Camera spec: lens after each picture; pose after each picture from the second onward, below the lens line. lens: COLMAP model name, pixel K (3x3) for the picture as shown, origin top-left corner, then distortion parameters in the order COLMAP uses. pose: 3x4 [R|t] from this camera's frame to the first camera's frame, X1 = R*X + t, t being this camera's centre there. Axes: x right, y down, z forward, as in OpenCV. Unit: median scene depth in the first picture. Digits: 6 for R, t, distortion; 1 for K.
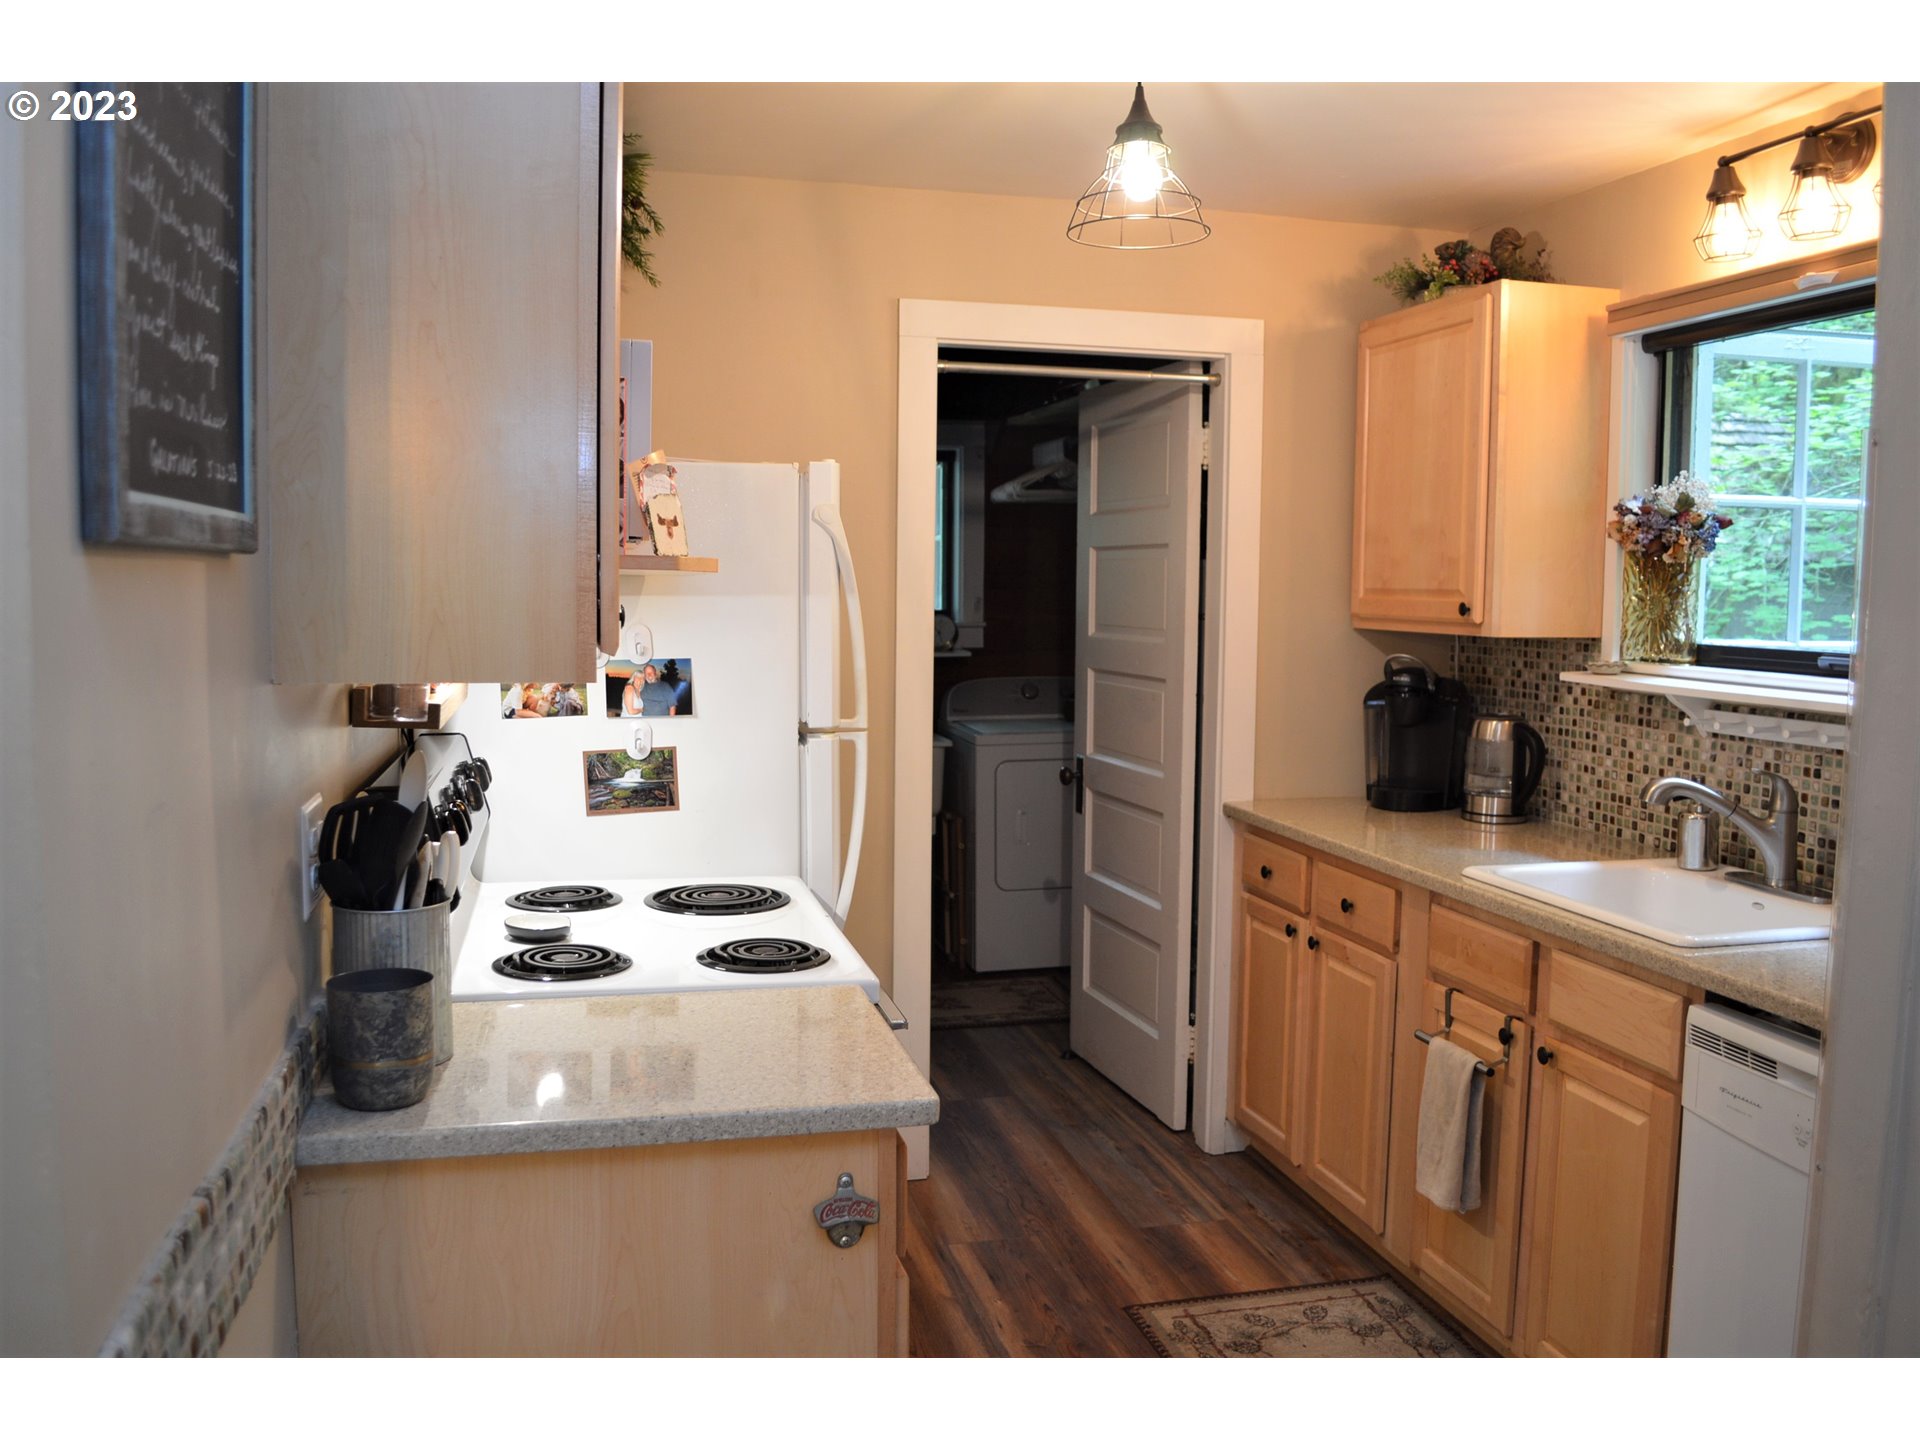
lens RADIAL K [[1534.7, 0, 972.5], [0, 1534.7, 720.1], [0, 0, 1]] dist [-0.079708, 0.008020]
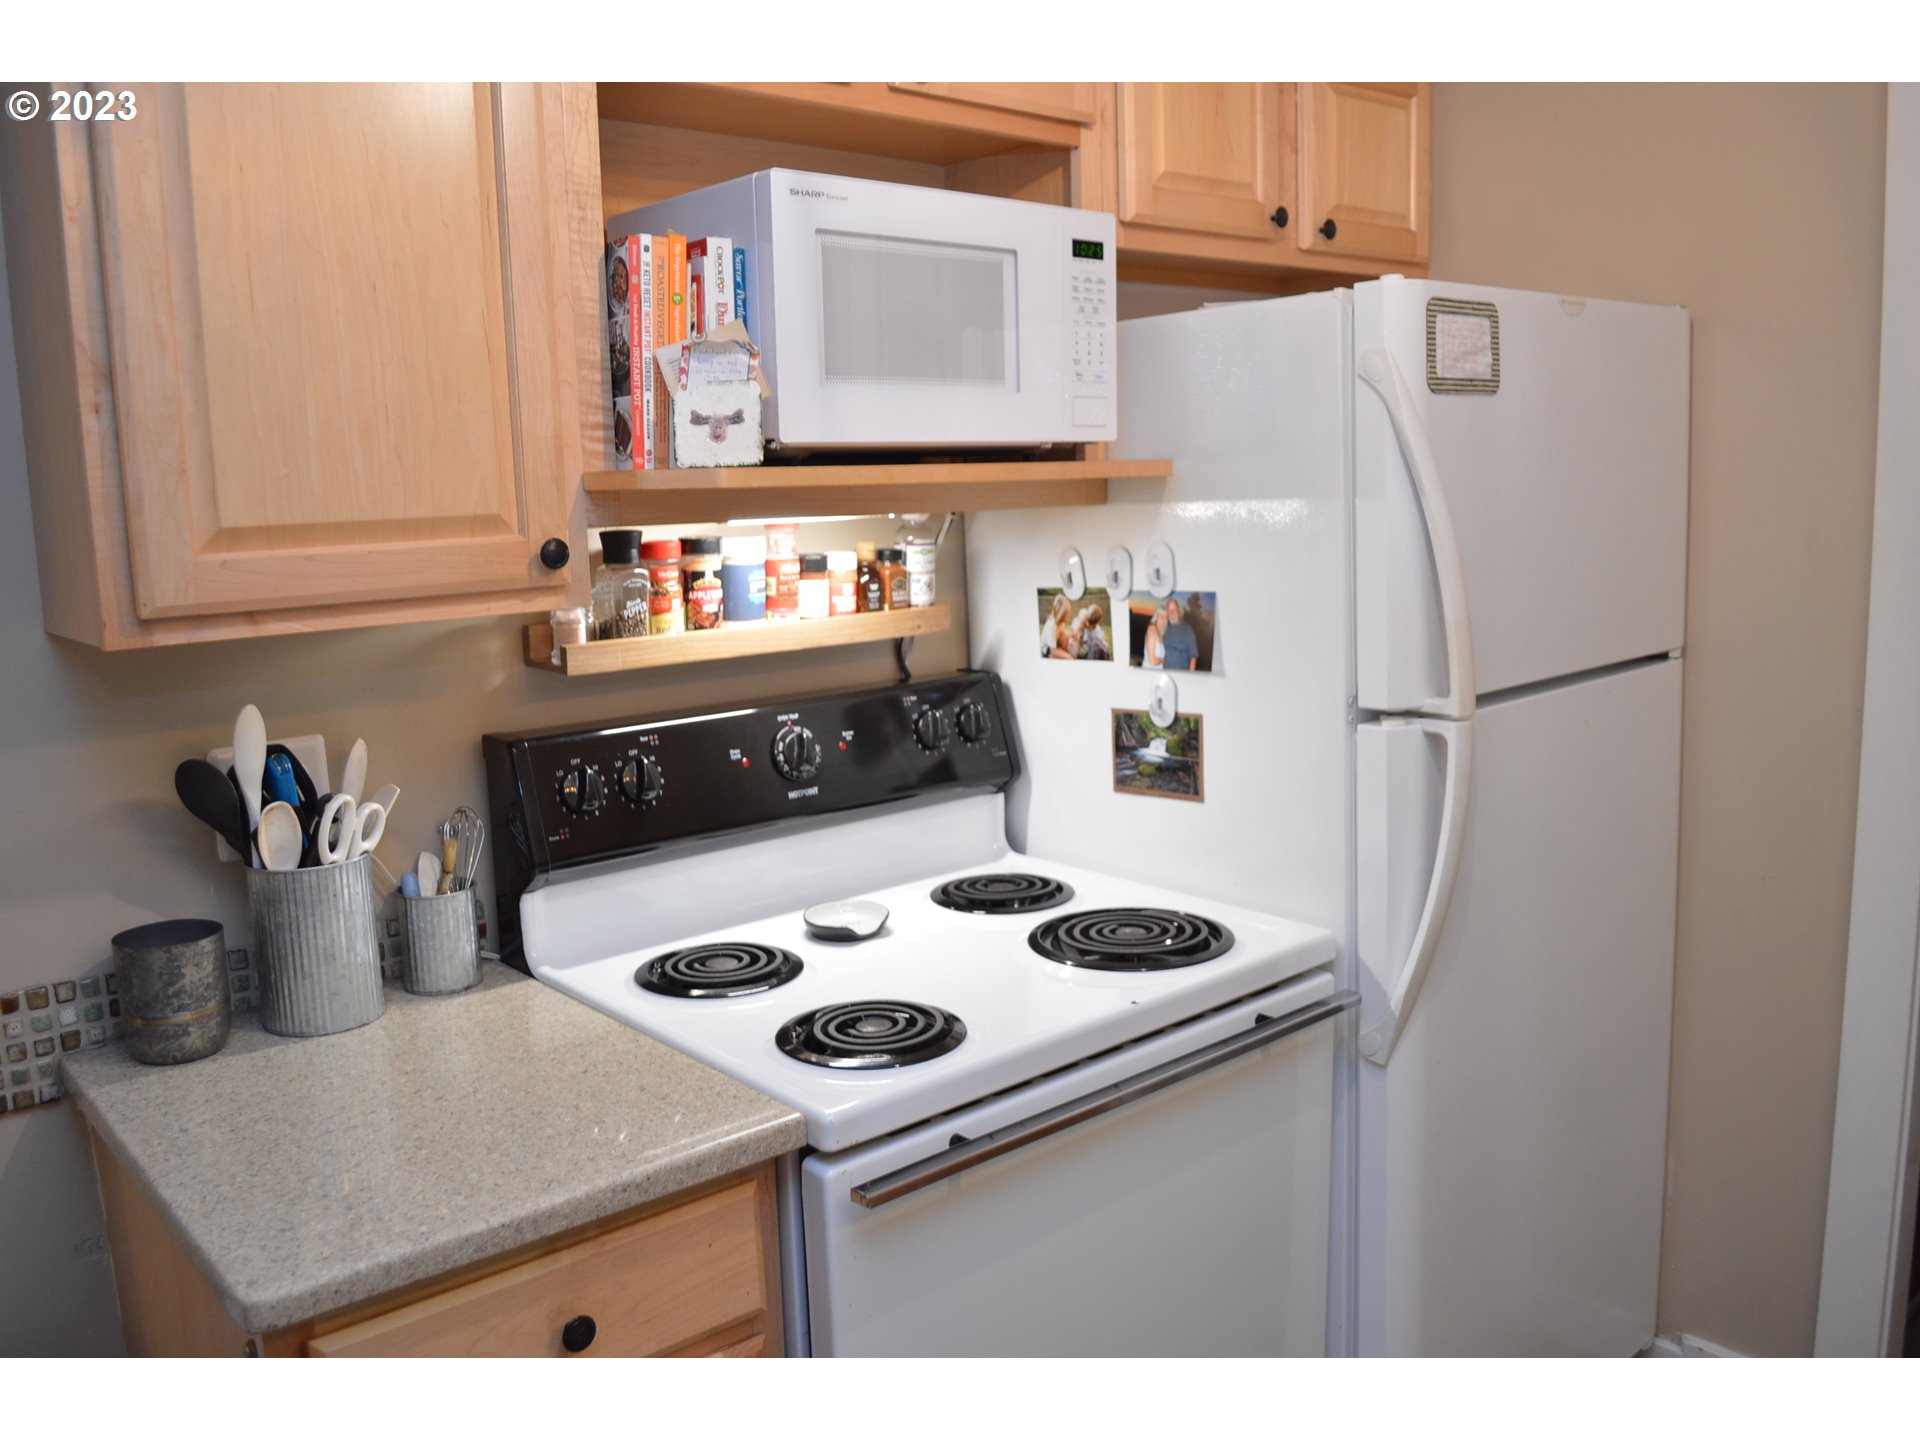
lens RADIAL K [[1534.7, 0, 965.8], [0, 1534.7, 720.4], [0, 0, 1]] dist [-0.079708, 0.008020]
pose [[0.452000, 0.111875, -0.884975, 0.349222], [-0.040282, 0.993652, 0.105039, -0.045349], [0.891108, -0.011829, 0.453637, 0.515157]]
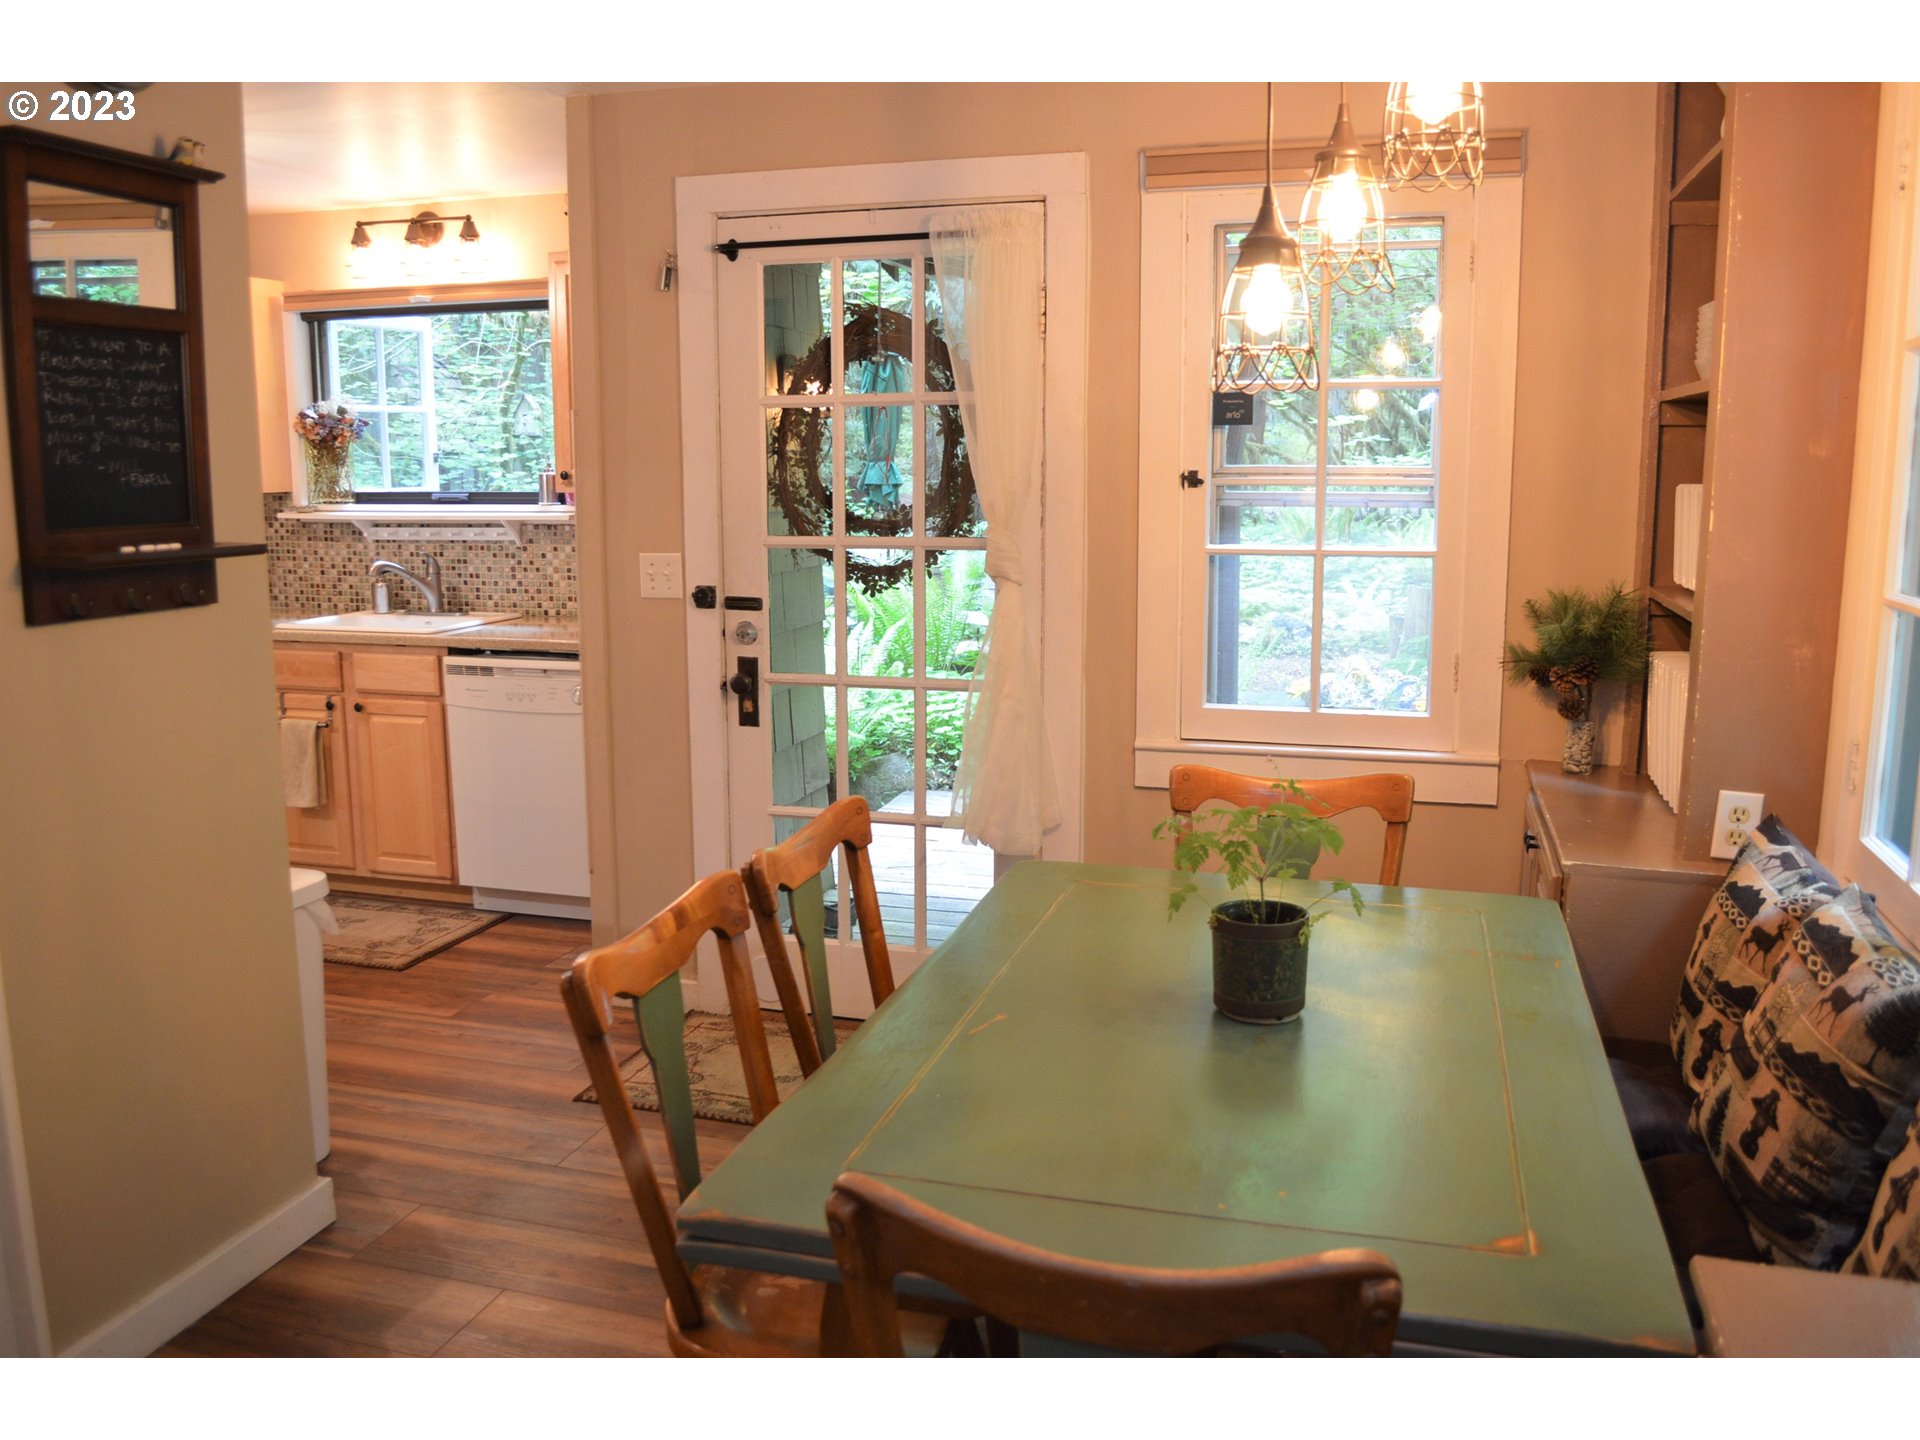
lens RADIAL K [[1534.7, 0, 949.0], [0, 1534.7, 716.6], [0, 0, 1]] dist [-0.079708, 0.008020]
pose [[0.521631, -0.156724, 0.838653, -0.708020], [0.084259, 0.987641, 0.132159, 0.035032], [-0.849000, 0.001726, 0.528389, -0.546800]]
